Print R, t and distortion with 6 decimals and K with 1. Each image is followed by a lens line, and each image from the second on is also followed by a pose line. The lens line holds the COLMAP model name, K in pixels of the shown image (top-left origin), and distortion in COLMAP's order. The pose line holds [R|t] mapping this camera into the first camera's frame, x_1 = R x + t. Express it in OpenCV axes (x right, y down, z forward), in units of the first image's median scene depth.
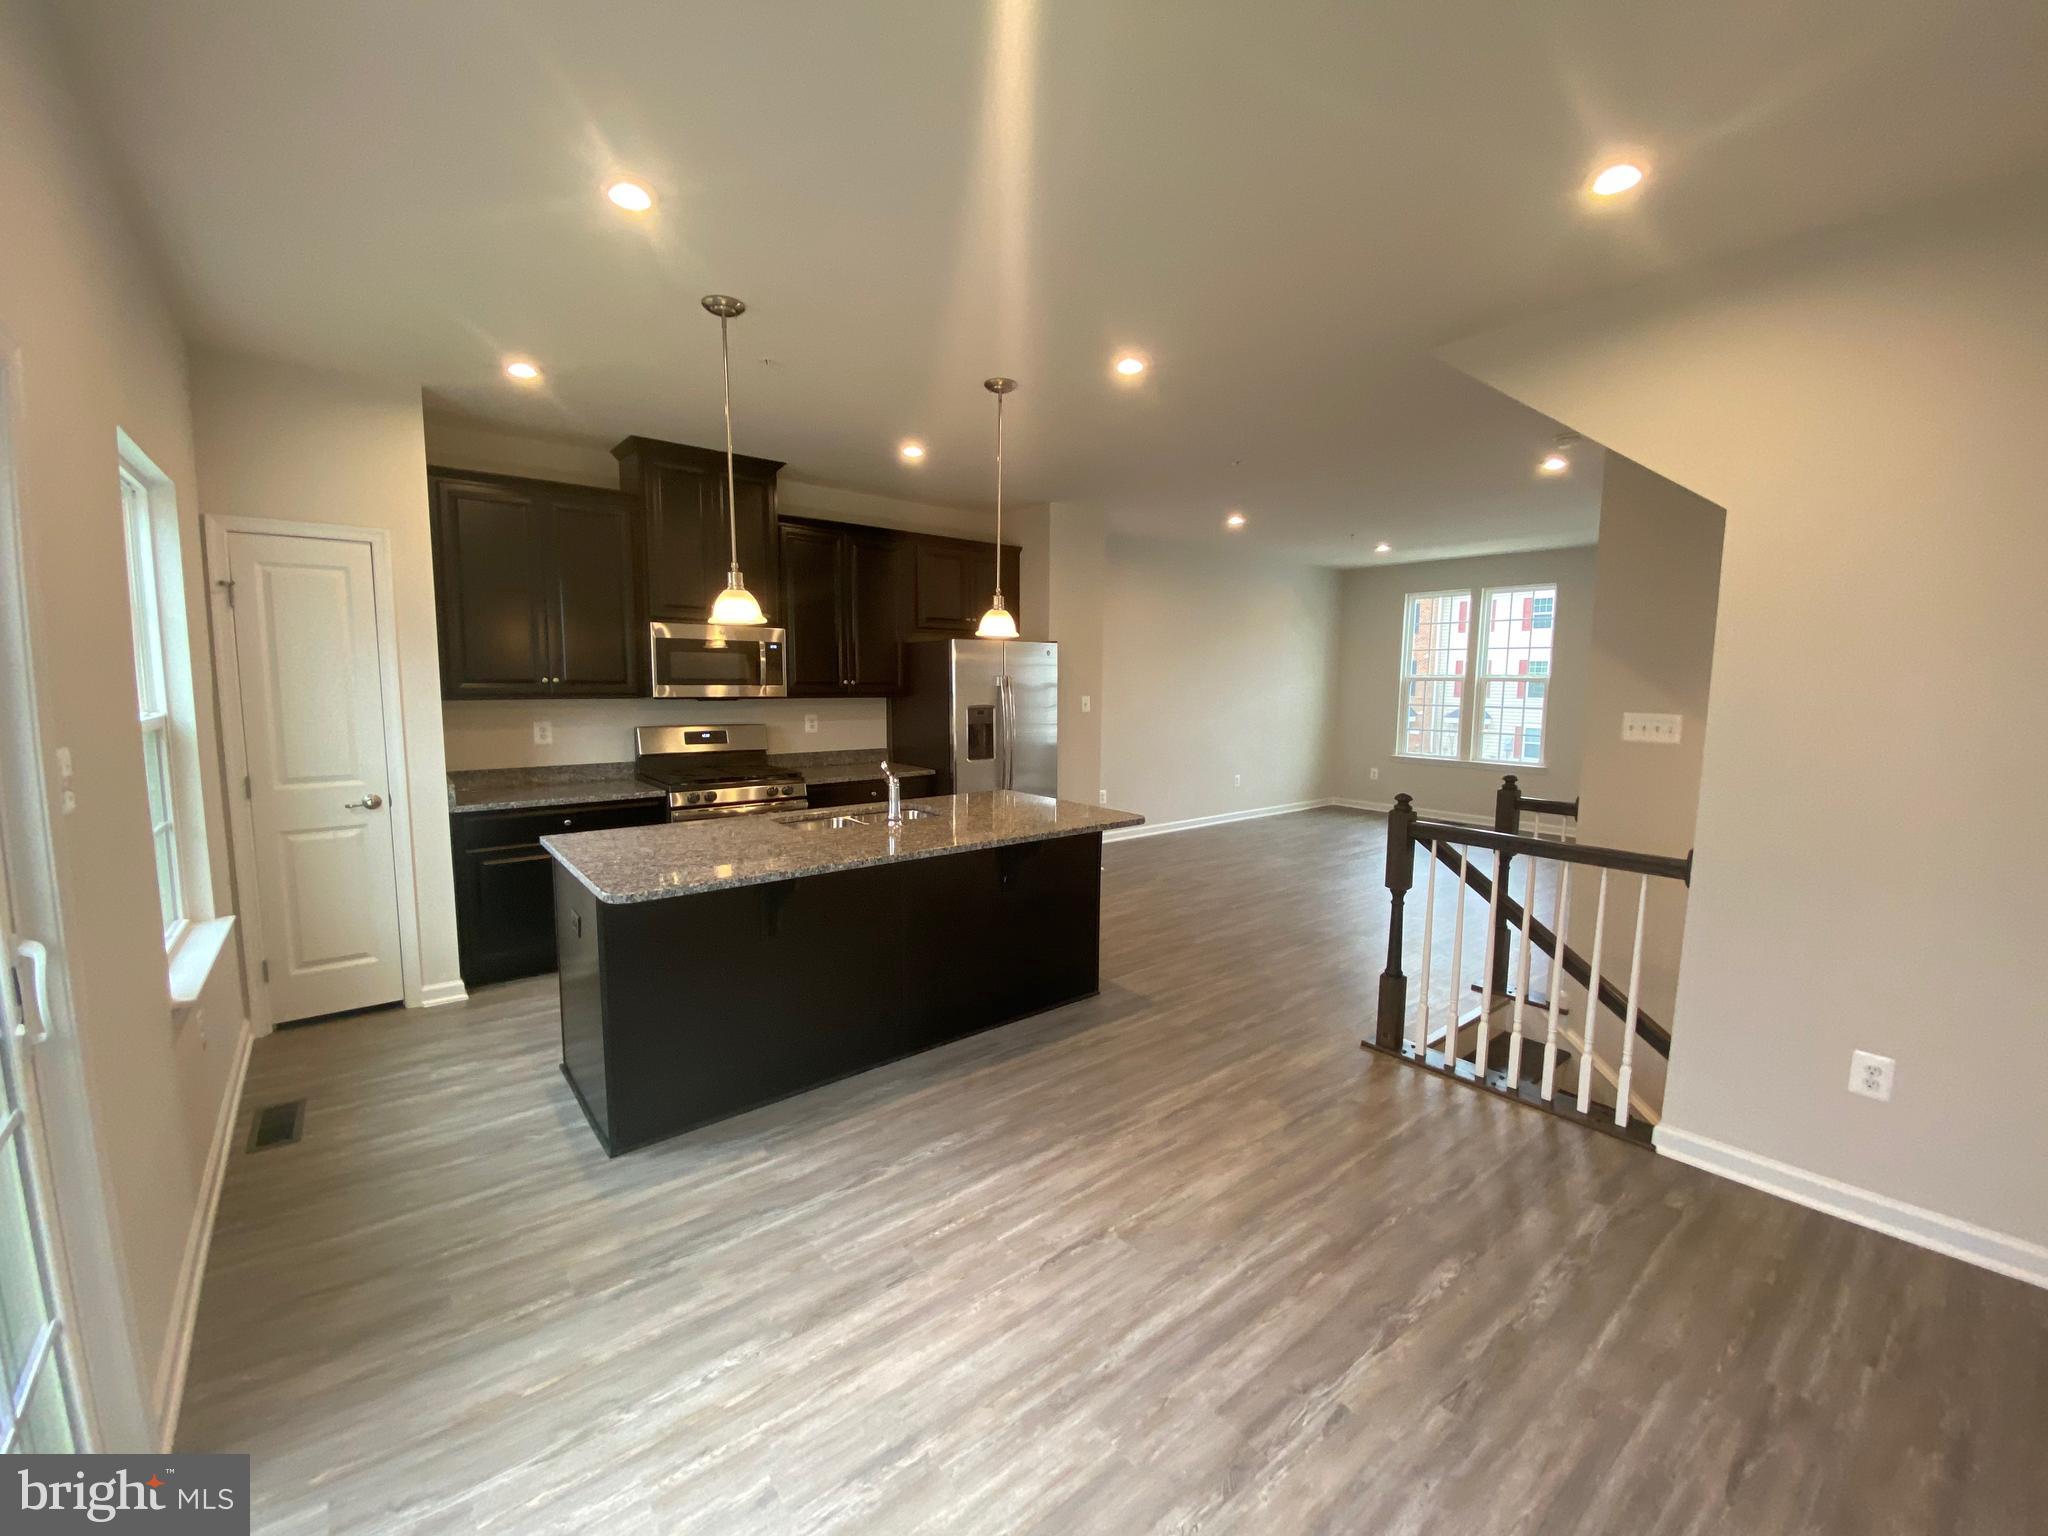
lens RADIAL K [[825.6, 0, 1028.0], [0, 825.6, 757.7], [0, 0, 1]] dist [0.024243, -0.019707]
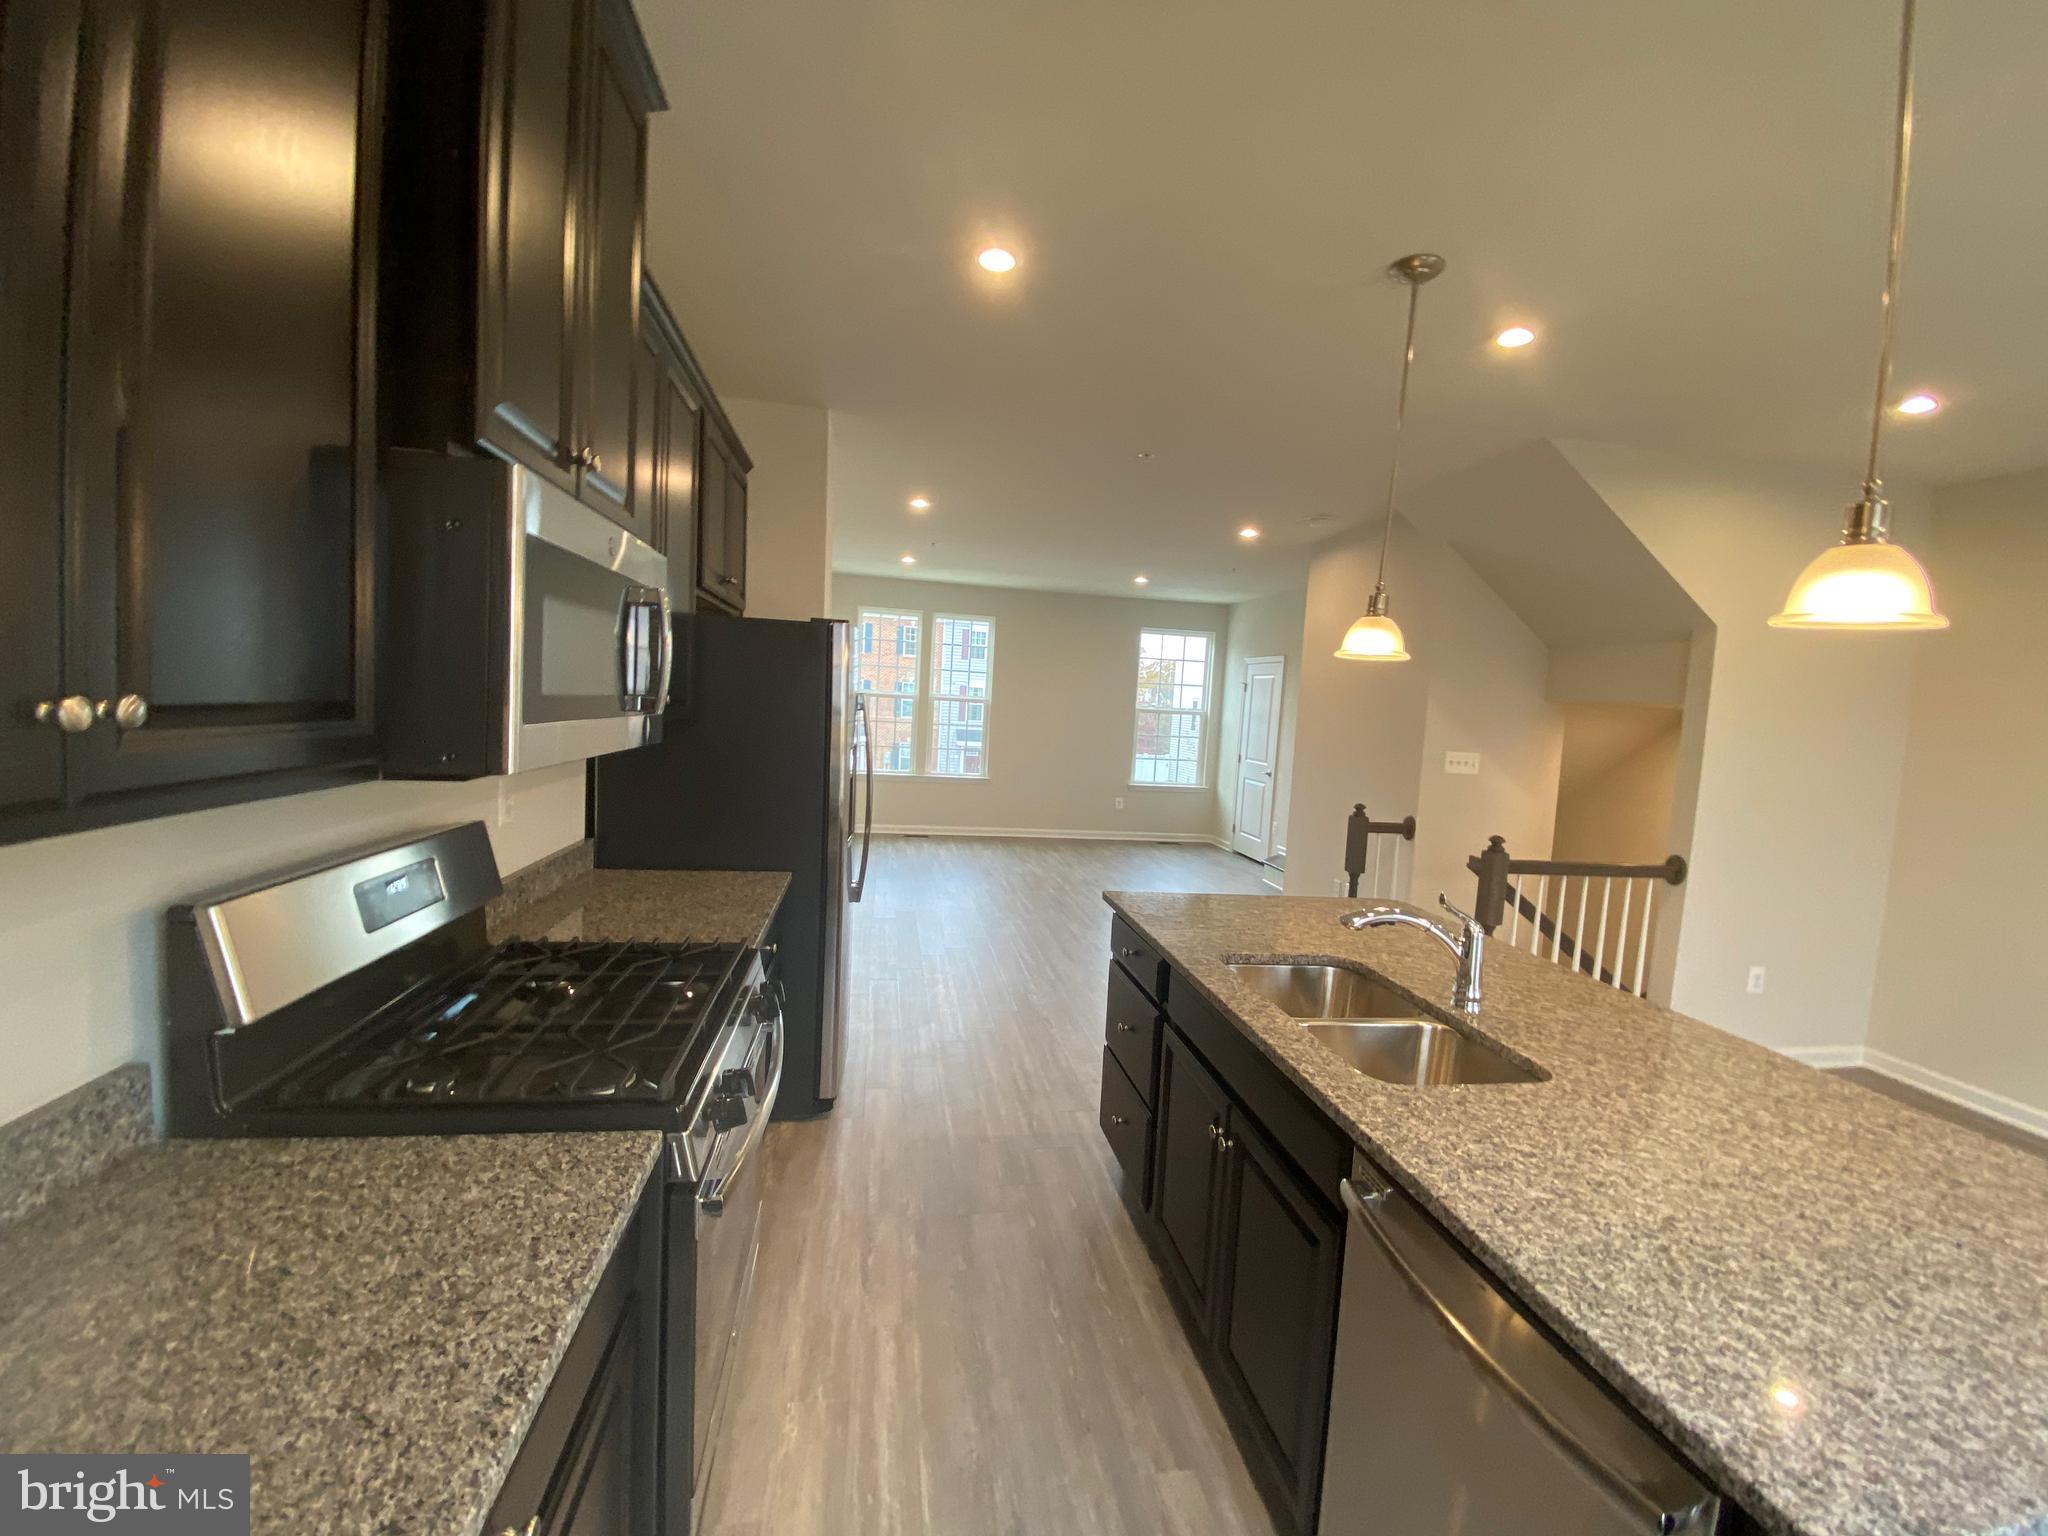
lens RADIAL K [[825.1, 0, 1024.3], [0, 825.1, 760.0], [0, 0, 1]] dist [0.023473, -0.025256]
pose [[0.497293, -0.039519, 0.866682, -0.999962], [0.037253, 0.999013, 0.024177, -0.132749], [-0.866782, 0.020263, 0.498275, 1.276580]]
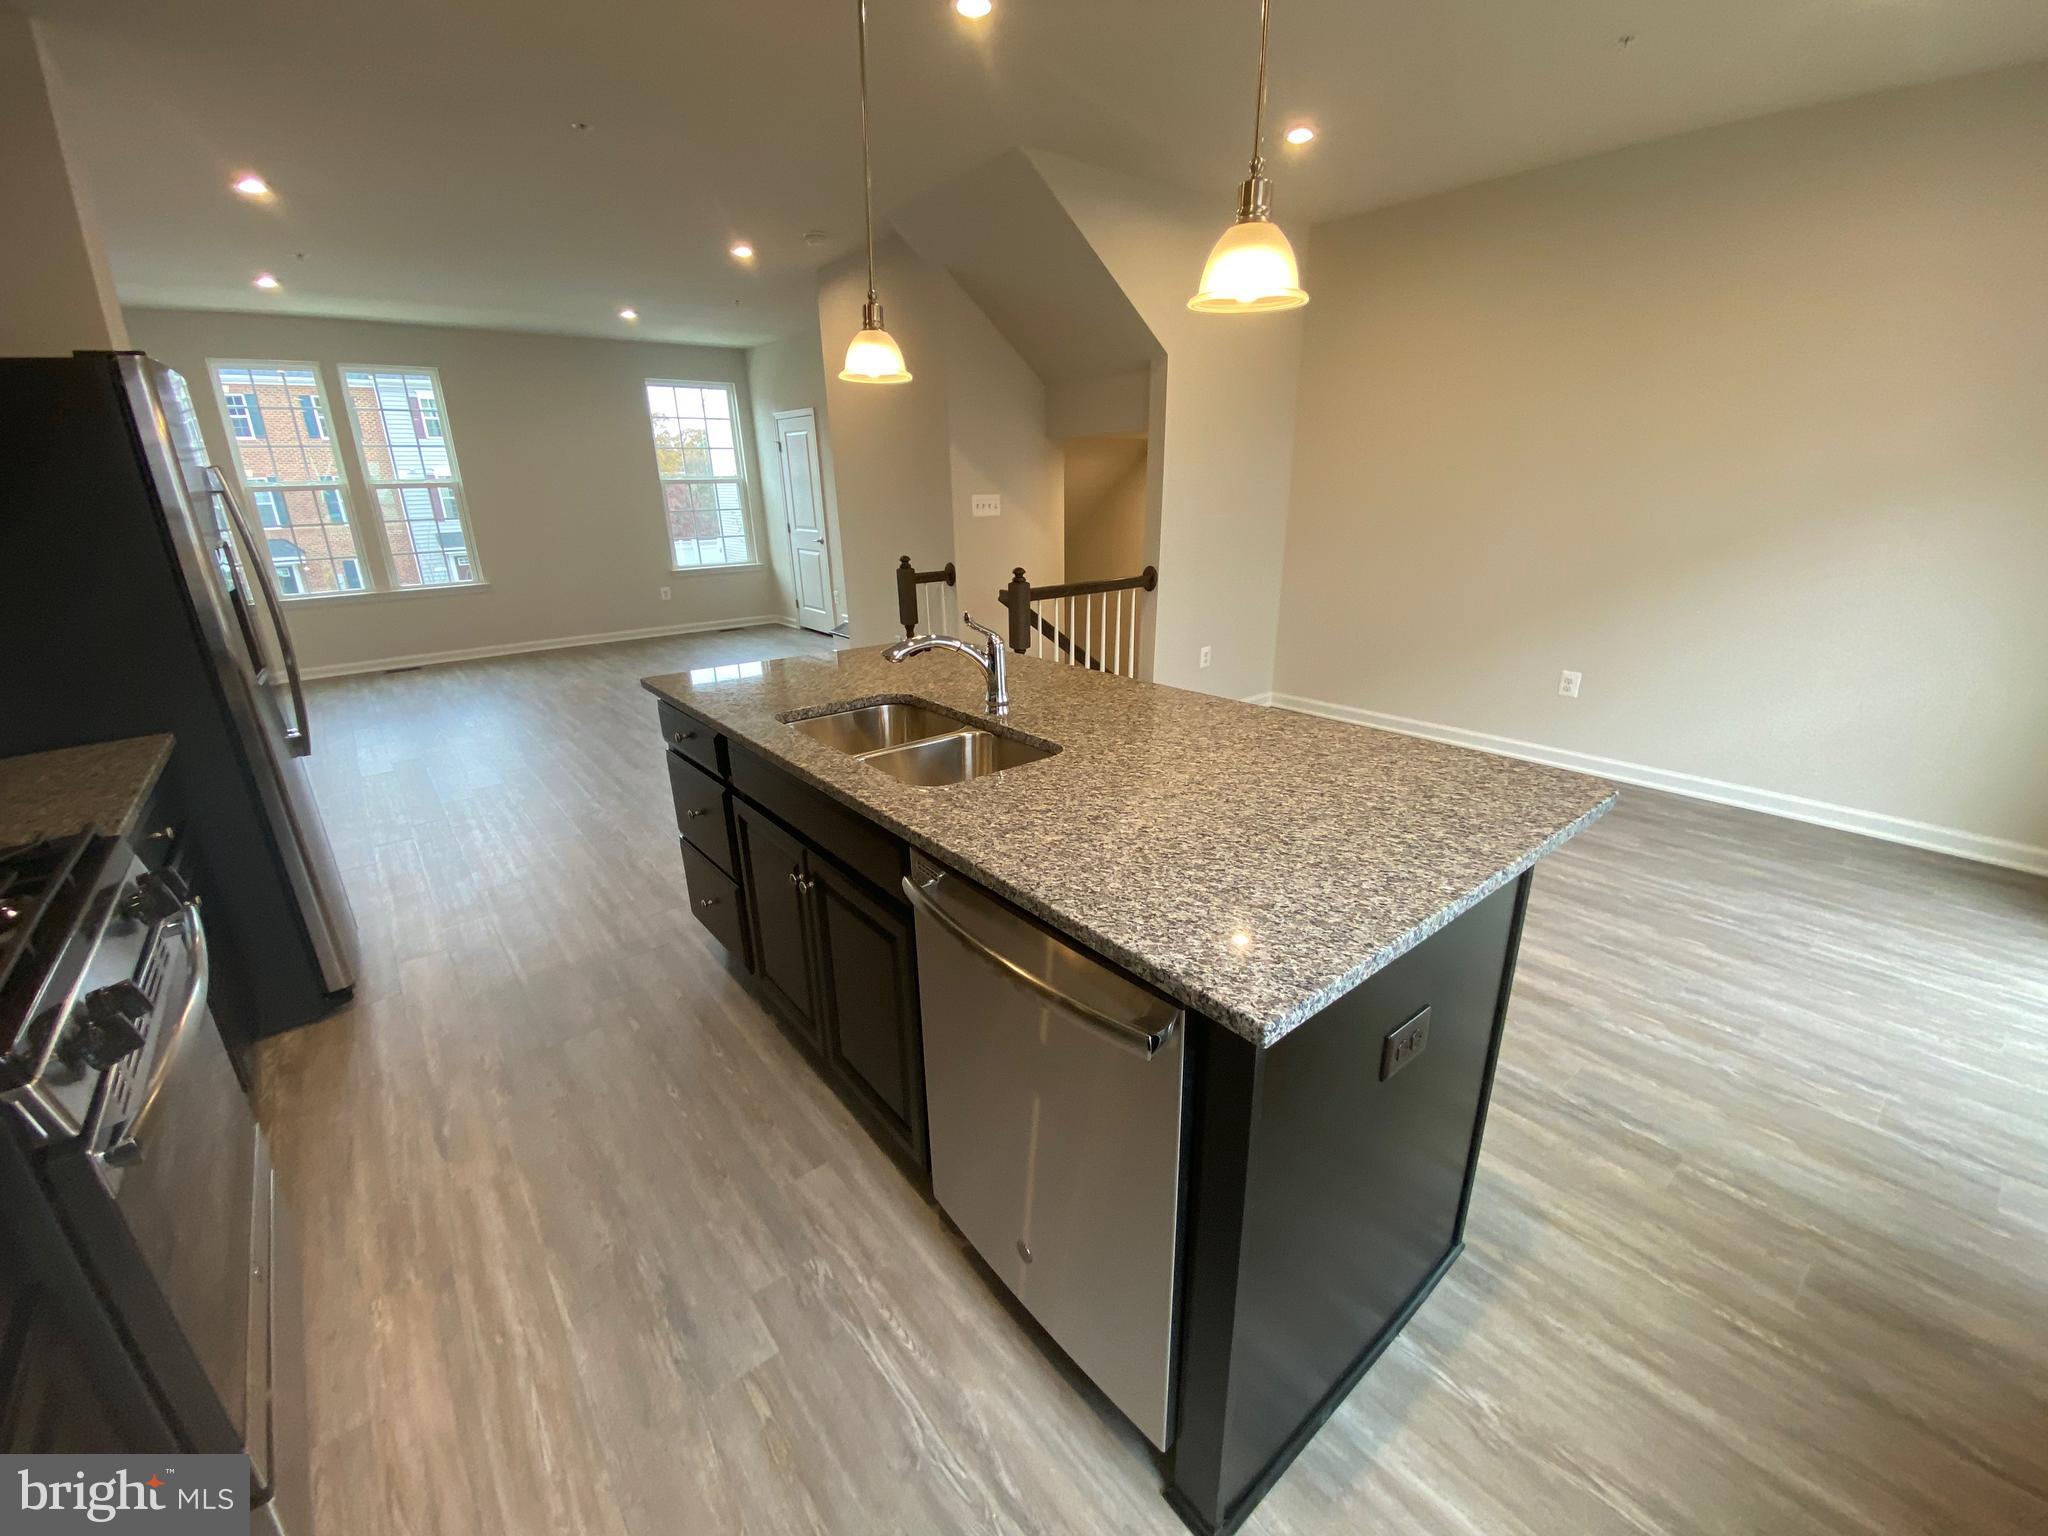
lens RADIAL K [[825.6, 0, 1028.0], [0, 825.6, 757.7], [0, 0, 1]] dist [0.024243, -0.019707]
pose [[-0.006161, -0.321966, 0.946731, -0.968190], [0.118749, 0.939814, 0.320386, -0.099759], [-0.992905, 0.114397, 0.032443, 1.258444]]
